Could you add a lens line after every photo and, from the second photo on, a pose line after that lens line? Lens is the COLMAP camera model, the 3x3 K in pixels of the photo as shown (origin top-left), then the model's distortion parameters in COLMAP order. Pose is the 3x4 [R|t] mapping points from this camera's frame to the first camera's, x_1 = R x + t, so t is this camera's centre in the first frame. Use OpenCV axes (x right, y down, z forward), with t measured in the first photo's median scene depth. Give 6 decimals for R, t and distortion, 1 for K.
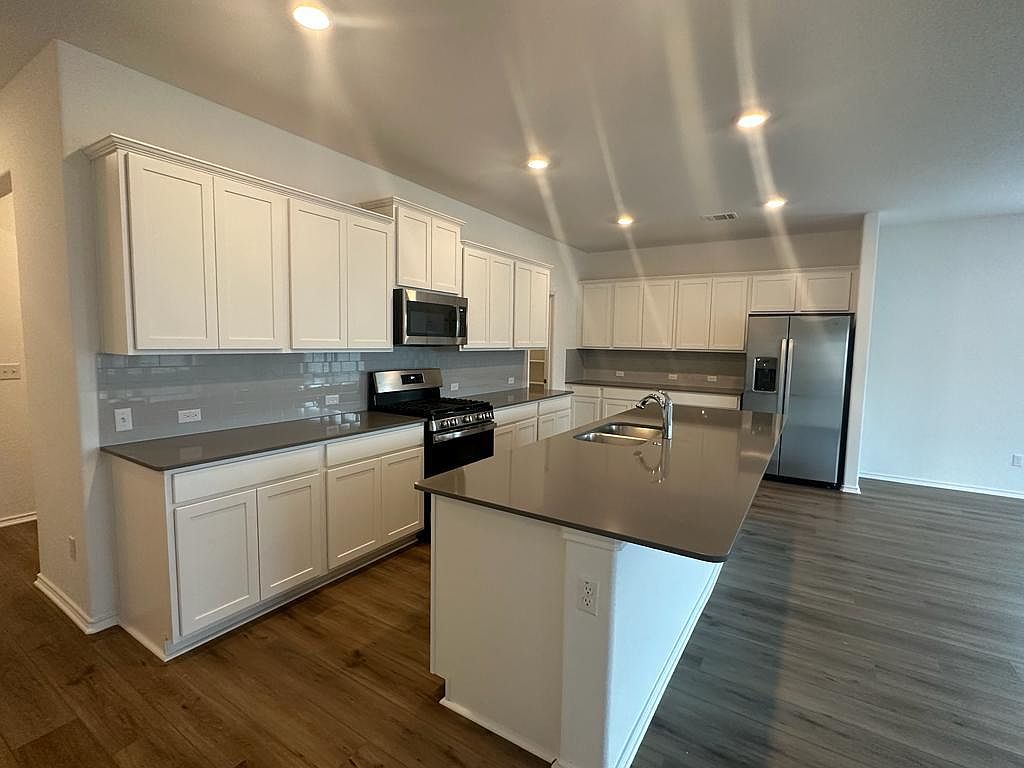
lens RADIAL K [[481.8, 0, 512.0], [0, 481.8, 384.0], [0, 0, 1]] dist [0.001279, 0.000026]
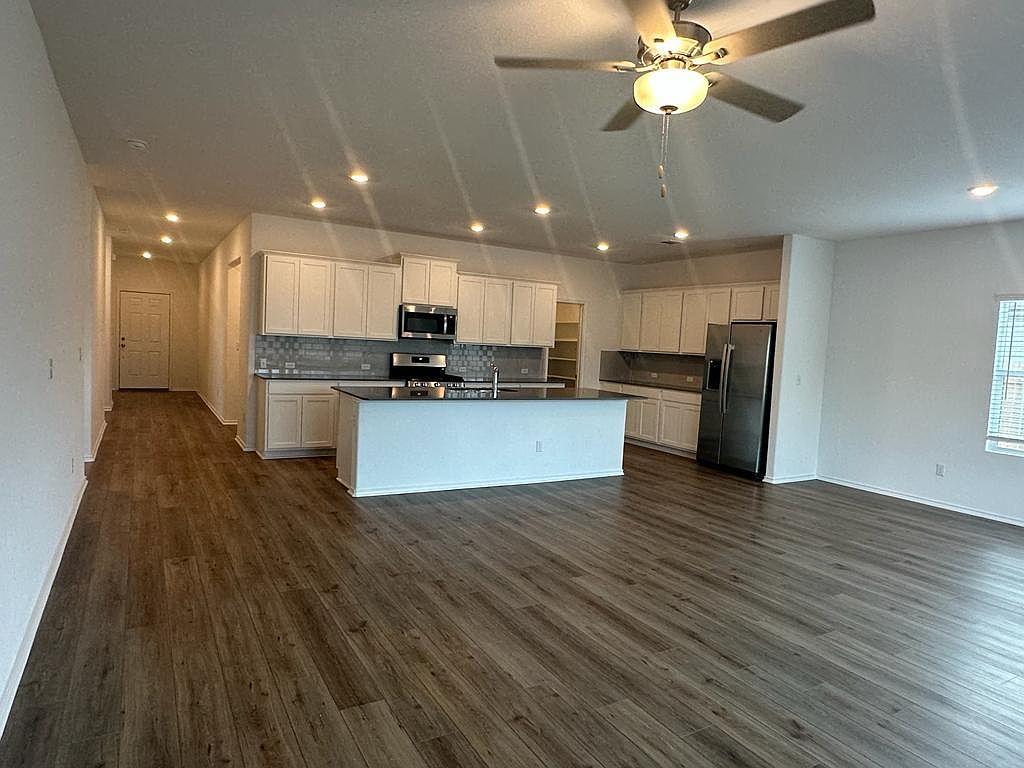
lens RADIAL K [[638.6, 0, 512.0], [0, 638.6, 384.0], [0, 0, 1]] dist [-0.000950, -0.000176]
pose [[0.889731, 0.057373, -0.452865, 0.928018], [-0.074802, 0.996985, -0.020653, 0.081981], [0.450314, 0.052251, 0.891340, -0.671104]]
